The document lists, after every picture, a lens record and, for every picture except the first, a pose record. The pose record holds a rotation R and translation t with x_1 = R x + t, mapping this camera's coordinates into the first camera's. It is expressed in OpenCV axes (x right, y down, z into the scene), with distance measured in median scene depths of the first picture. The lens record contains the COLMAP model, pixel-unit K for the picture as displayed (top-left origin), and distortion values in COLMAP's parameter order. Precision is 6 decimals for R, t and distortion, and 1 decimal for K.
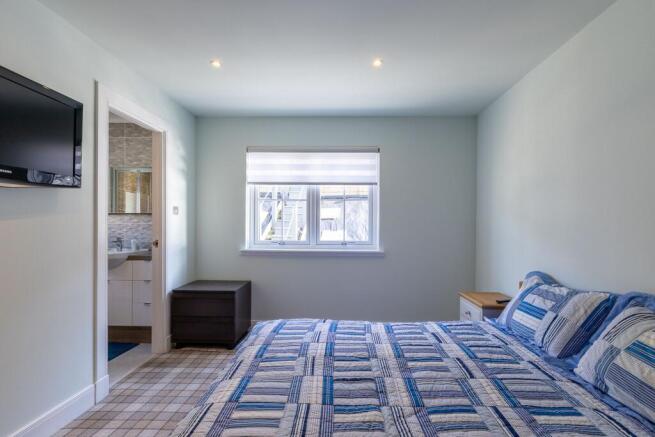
lens RADIAL K [[302.8, 0, 328.7], [0, 302.8, 229.9], [0, 0, 1]] dist [0.002458, 0.001553]
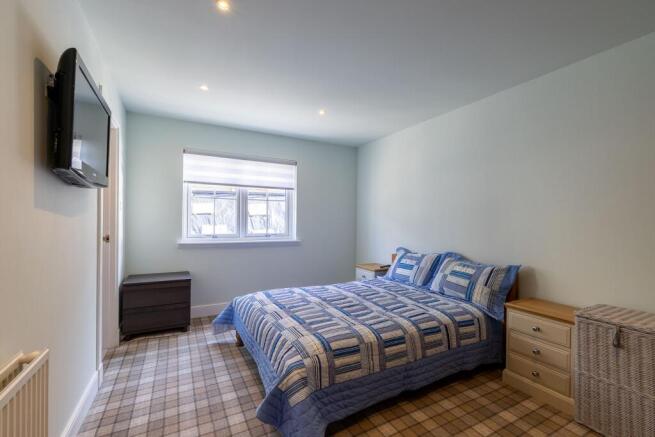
lens RADIAL K [[302.8, 0, 328.7], [0, 302.8, 229.9], [0, 0, 1]] dist [0.002458, 0.001553]
pose [[0.858361, -0.013535, 0.512867, -0.581374], [0.003430, 0.999781, 0.020644, -0.004248], [-0.513034, -0.015961, 0.858220, -0.304023]]
